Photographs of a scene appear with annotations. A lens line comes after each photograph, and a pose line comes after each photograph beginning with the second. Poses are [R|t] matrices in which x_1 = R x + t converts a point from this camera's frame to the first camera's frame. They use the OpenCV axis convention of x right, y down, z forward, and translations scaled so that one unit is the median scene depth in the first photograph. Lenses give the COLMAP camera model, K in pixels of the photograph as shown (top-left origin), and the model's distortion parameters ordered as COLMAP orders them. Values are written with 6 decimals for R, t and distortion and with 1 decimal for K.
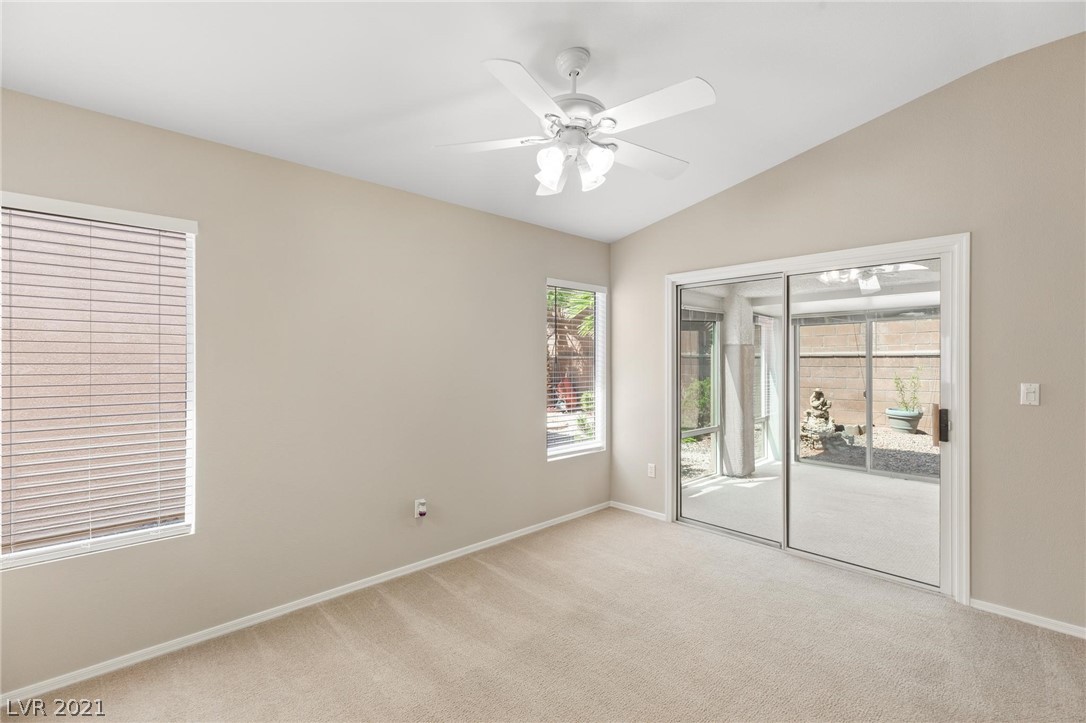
lens RADIAL K [[484.1, 0, 542.0], [0, 484.1, 358.4], [0, 0, 1]] dist [-0.004514, -0.000239]
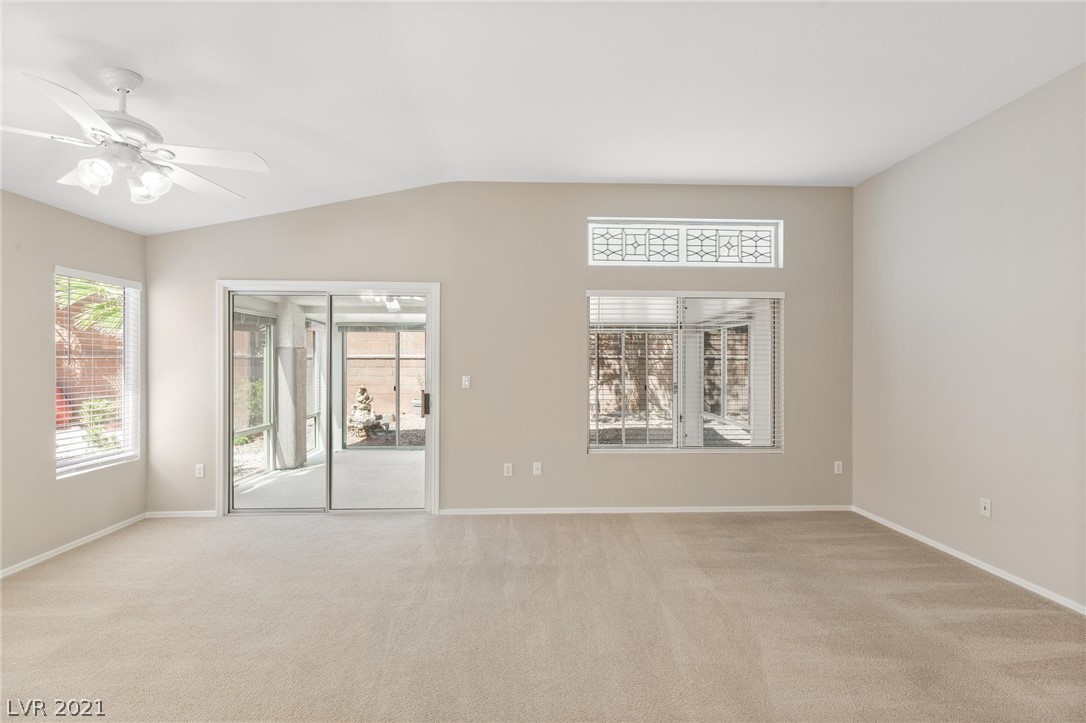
lens RADIAL K [[489.2, 0, 540.1], [0, 489.2, 363.1], [0, 0, 1]] dist [0.008713, -0.000400]
pose [[0.659939, -0.001802, 0.751317, -0.067956], [-0.004171, 0.999973, 0.006063, -0.002149], [-0.751308, -0.007135, 0.659913, -0.189443]]
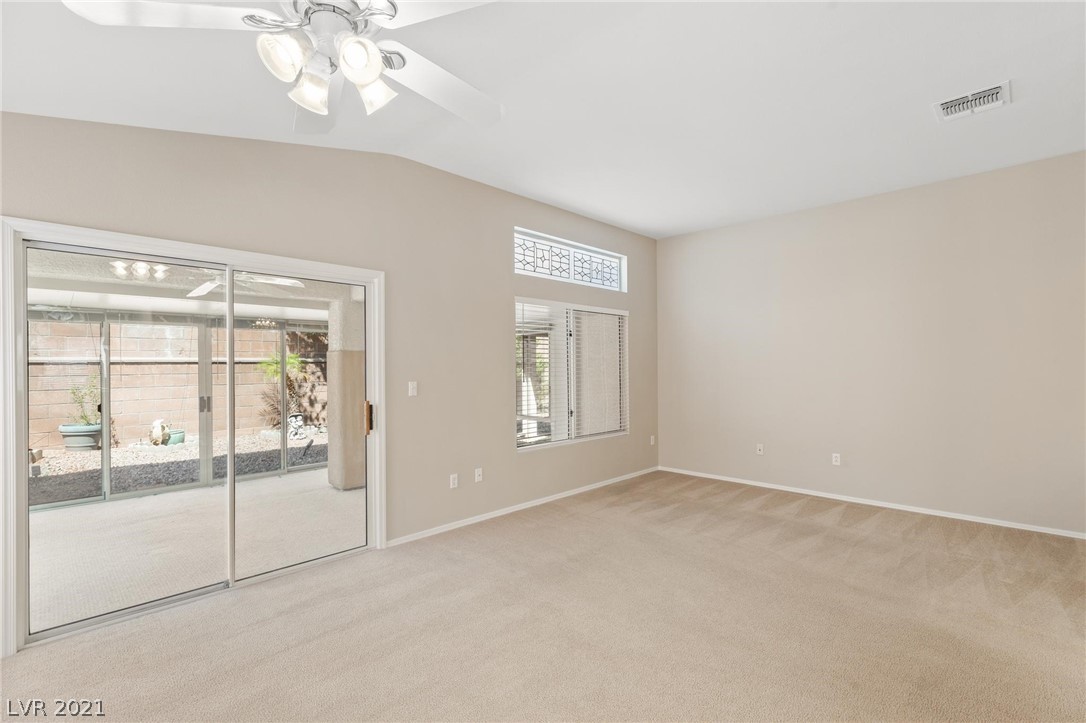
lens RADIAL K [[490.2, 0, 544.4], [0, 490.2, 366.5], [0, 0, 1]] dist [0.003287, 0.000295]
pose [[-0.028988, -0.002609, 0.999576, -0.287745], [0.001747, 0.999995, 0.002661, 0.000848], [-0.999578, 0.001824, -0.028983, 0.342892]]
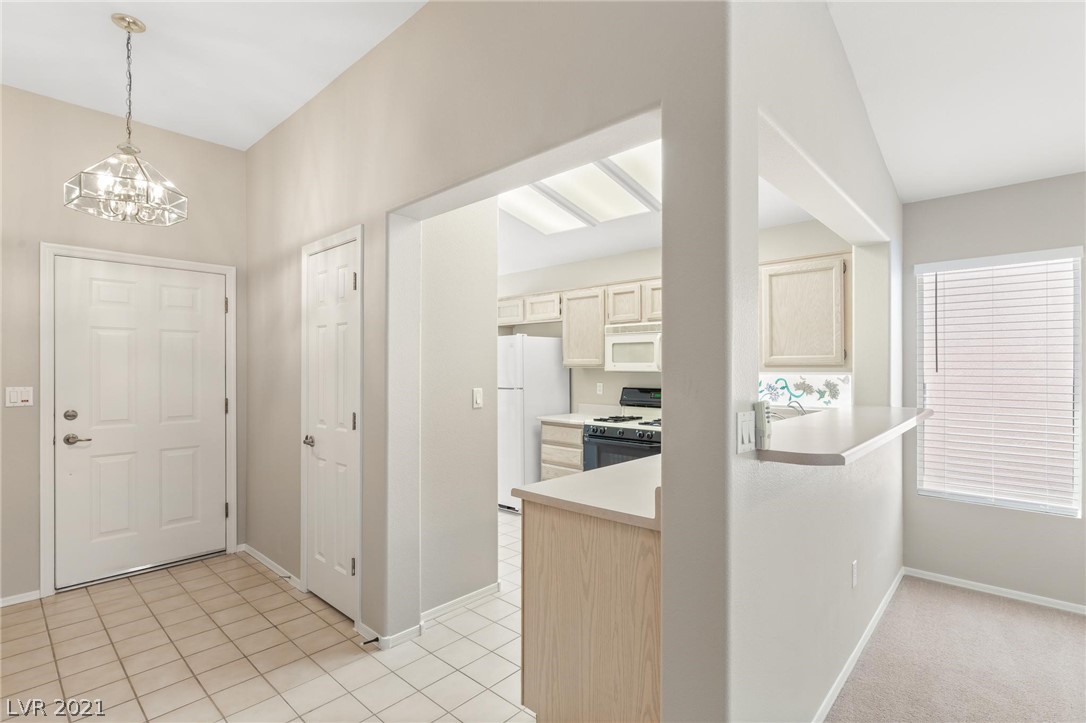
lens RADIAL K [[512.8, 0, 550.3], [0, 512.8, 365.3], [0, 0, 1]] dist [-0.003045, -0.000708]
pose [[0.074235, -0.004192, -0.997232, 0.199001], [0.005135, 0.999980, -0.003822, -0.001441], [0.997228, -0.004837, 0.074255, -0.174570]]
